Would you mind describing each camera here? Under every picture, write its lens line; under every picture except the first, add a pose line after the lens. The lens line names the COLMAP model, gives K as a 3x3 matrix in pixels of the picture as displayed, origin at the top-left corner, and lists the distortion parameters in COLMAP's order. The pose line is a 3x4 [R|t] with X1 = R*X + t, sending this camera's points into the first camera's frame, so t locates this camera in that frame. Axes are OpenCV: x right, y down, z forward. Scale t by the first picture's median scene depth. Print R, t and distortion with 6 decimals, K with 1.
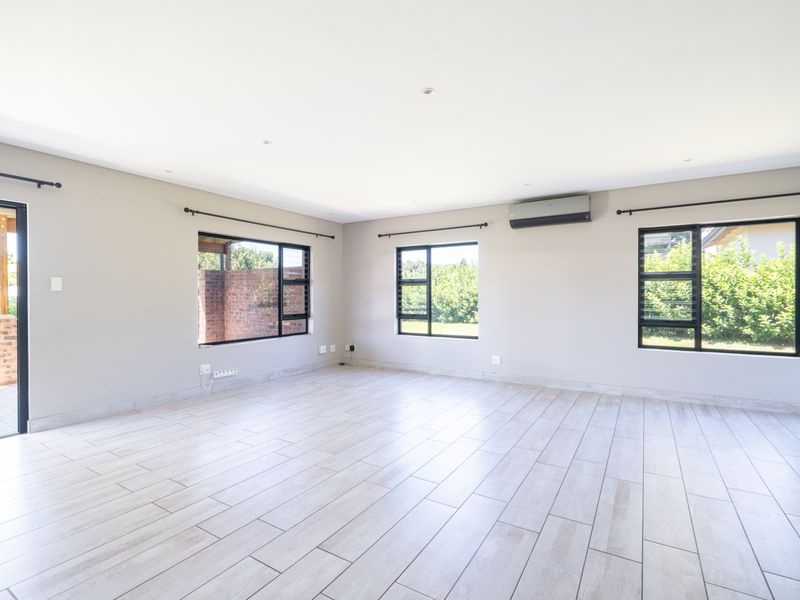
lens RADIAL K [[390.0, 0, 400.2], [0, 390.0, 300.0], [0, 0, 1]] dist [-0.009201, -0.000026]
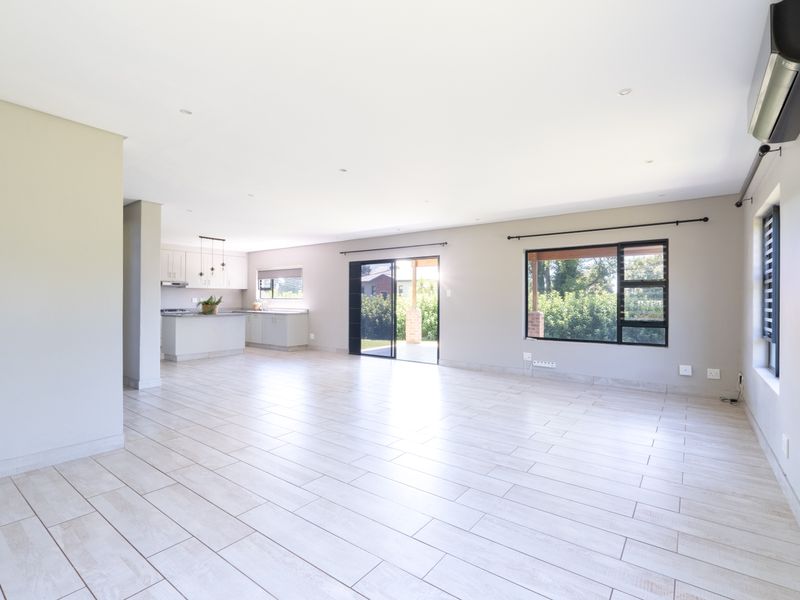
lens RADIAL K [[390.0, 0, 400.2], [0, 390.0, 300.0], [0, 0, 1]] dist [-0.009201, -0.000026]
pose [[-0.090218, -0.001013, -0.995921, 0.993786], [-0.012526, 0.999922, 0.000118, -0.005918], [0.995843, 0.012485, -0.090224, 0.834384]]
